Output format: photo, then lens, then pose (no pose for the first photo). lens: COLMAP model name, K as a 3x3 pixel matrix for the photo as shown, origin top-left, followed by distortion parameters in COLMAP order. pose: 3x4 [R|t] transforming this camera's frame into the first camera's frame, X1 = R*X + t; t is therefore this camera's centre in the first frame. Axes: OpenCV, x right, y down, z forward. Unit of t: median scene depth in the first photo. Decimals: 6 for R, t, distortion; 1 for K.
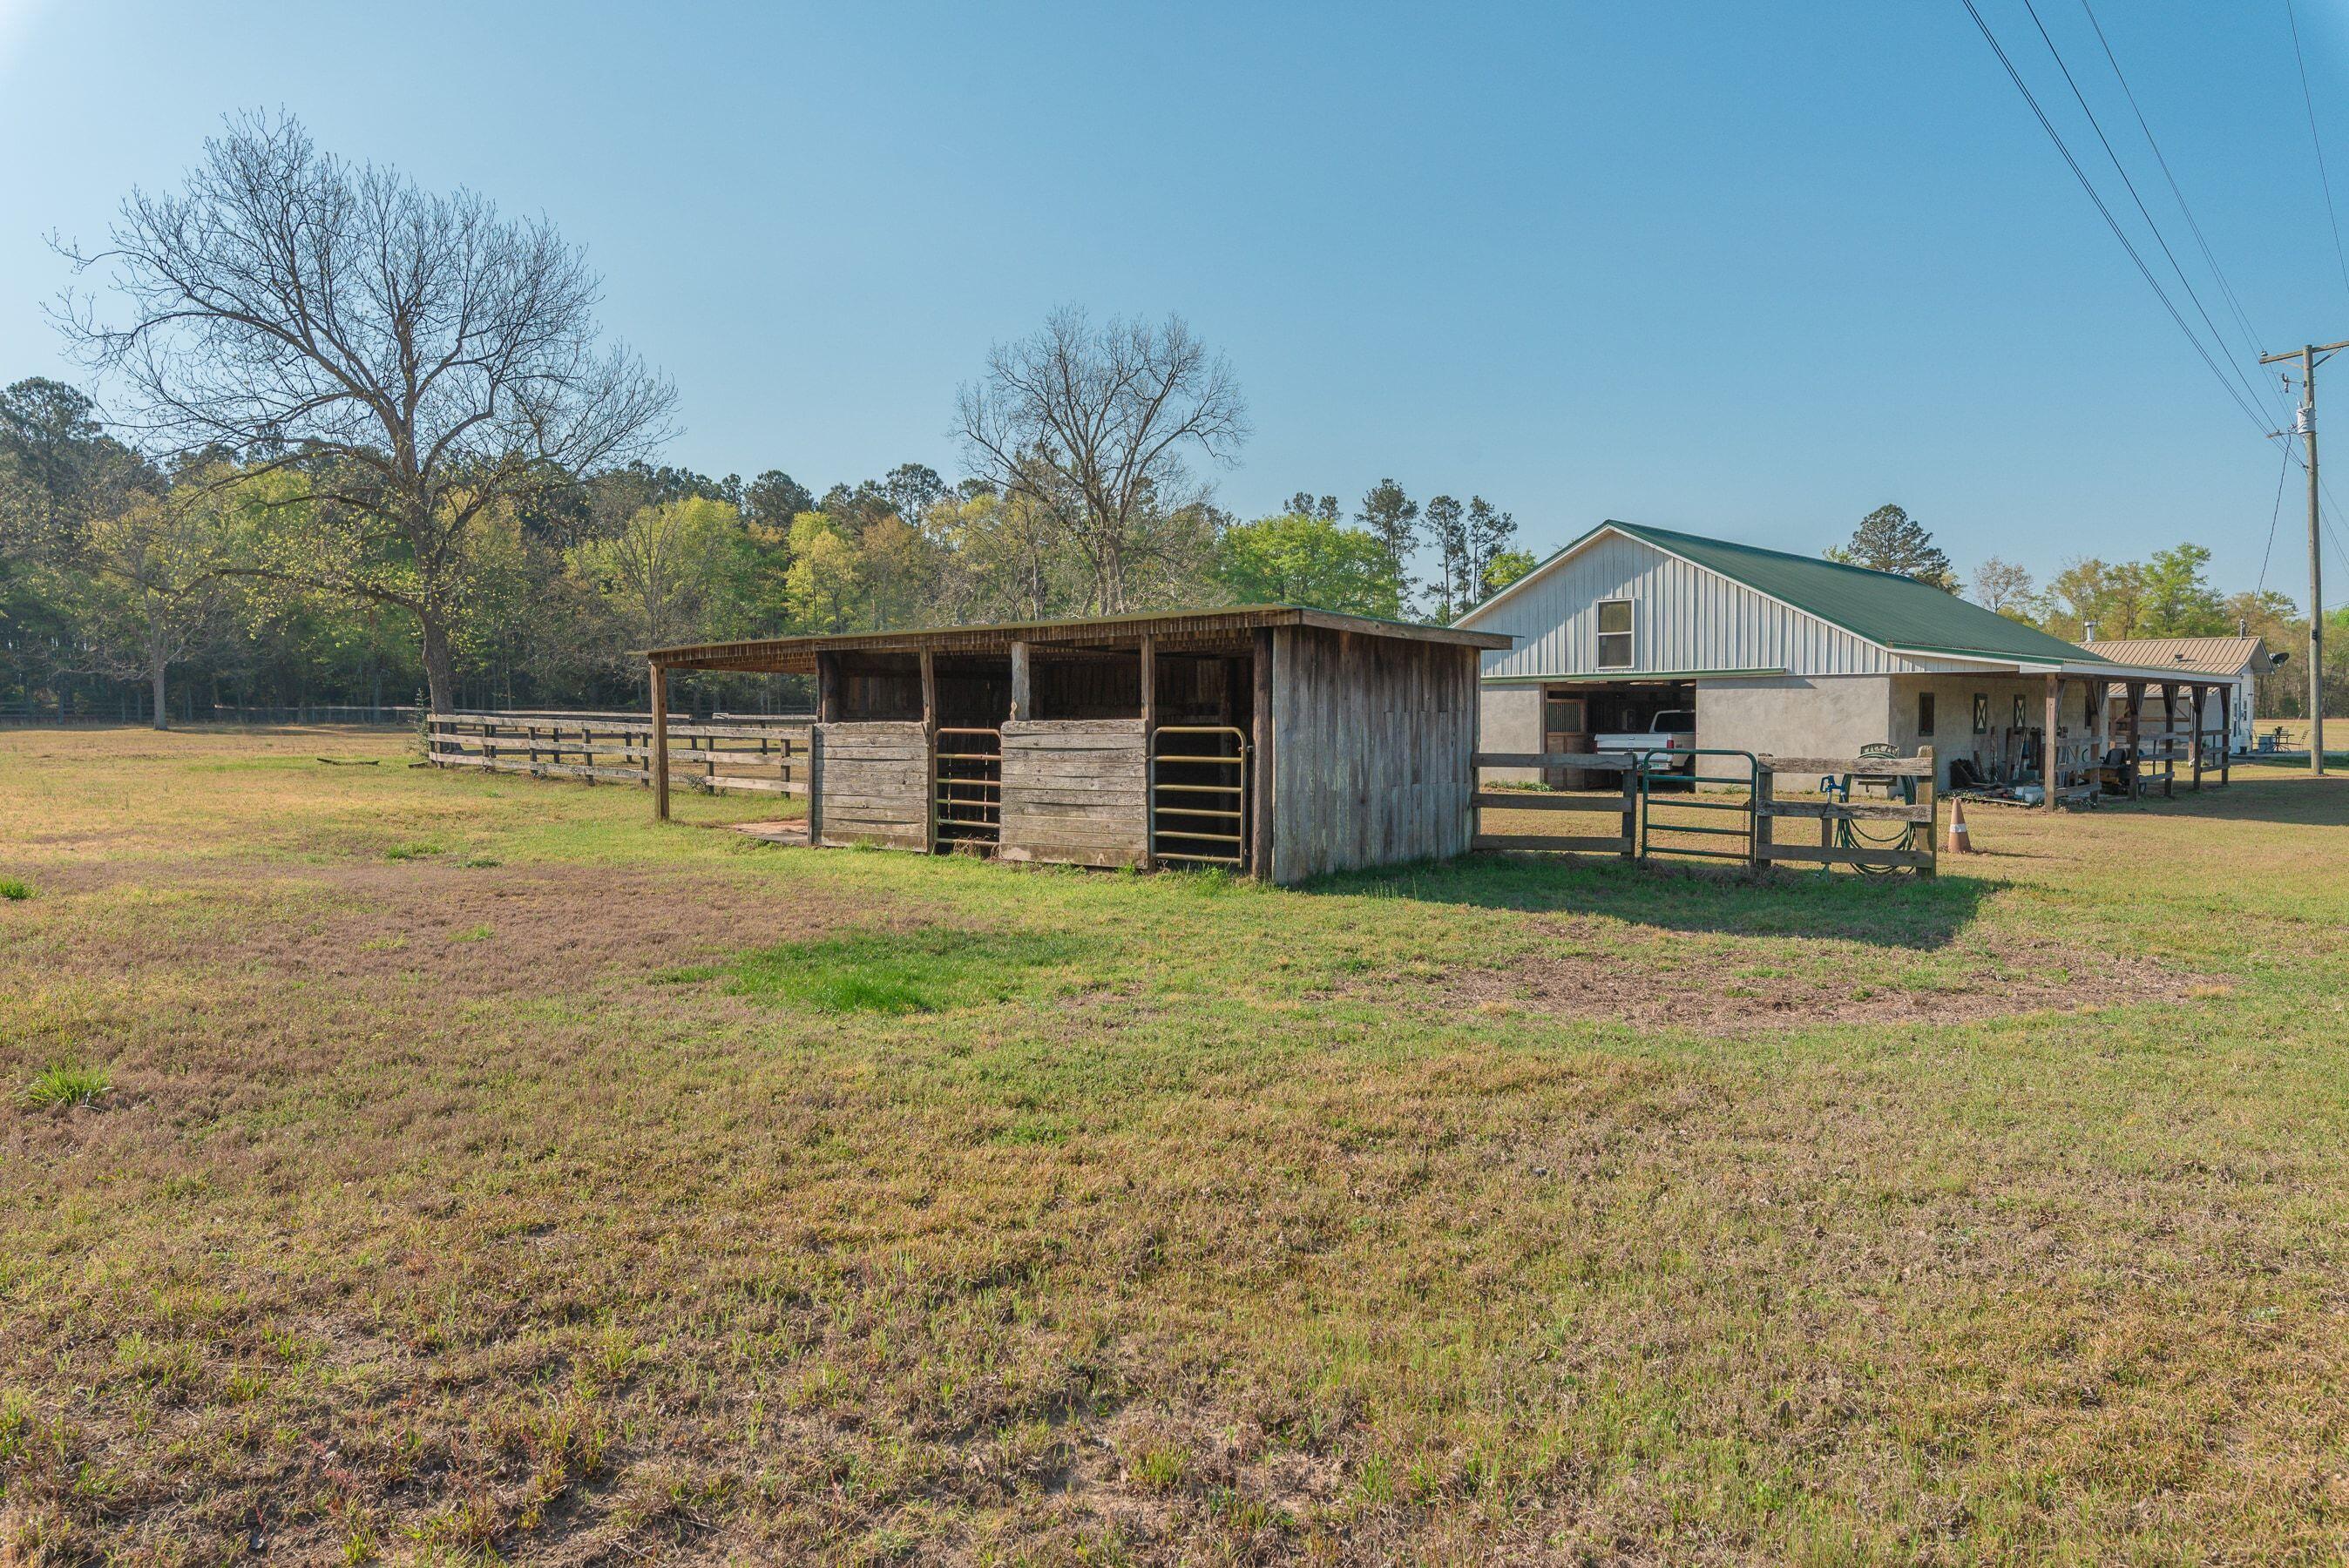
lens RADIAL K [[1565.6, 0, 1174.9], [0, 1565.6, 781.2], [0, 0, 1]] dist [-0.004572, 0.000609]
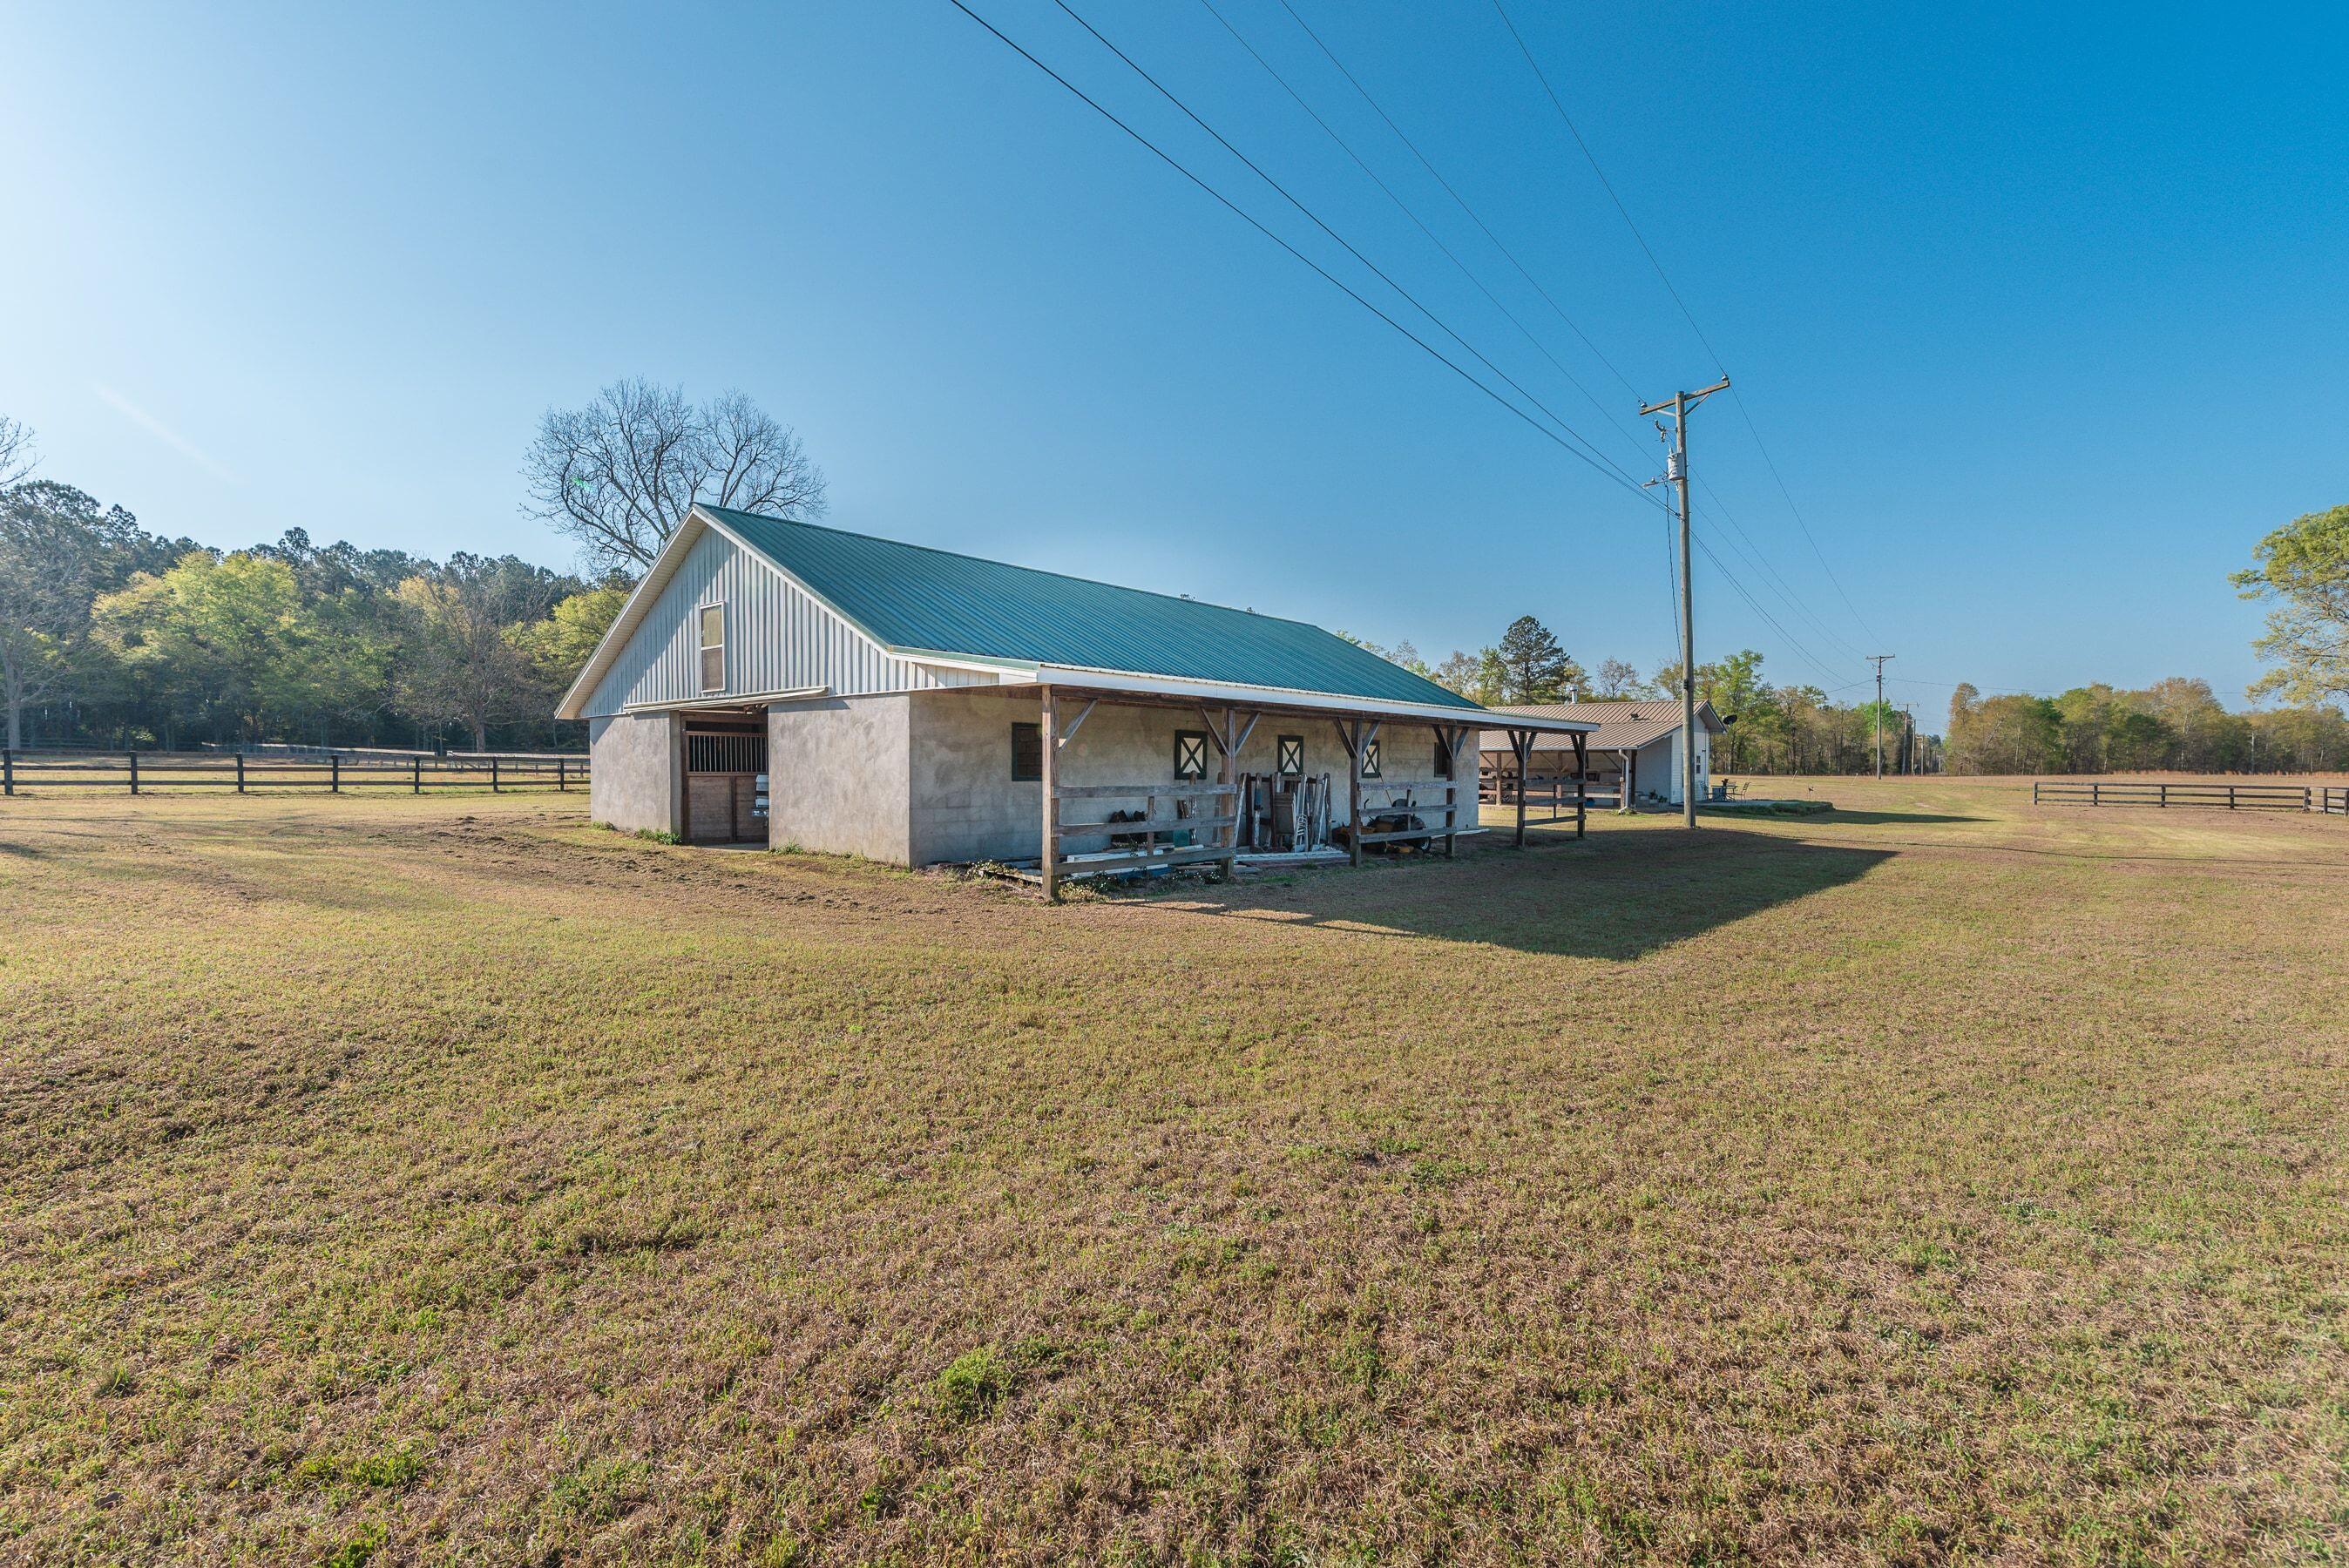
lens RADIAL K [[1017.1, 0, 1188.0], [0, 1017.1, 779.8], [0, 0, 1]] dist [0.002789, 0.000549]
pose [[0.999190, 0.012169, 0.038370, 0.392256], [-0.011083, 0.999535, -0.028398, -0.011619], [-0.038698, 0.027950, 0.998860, 0.374850]]
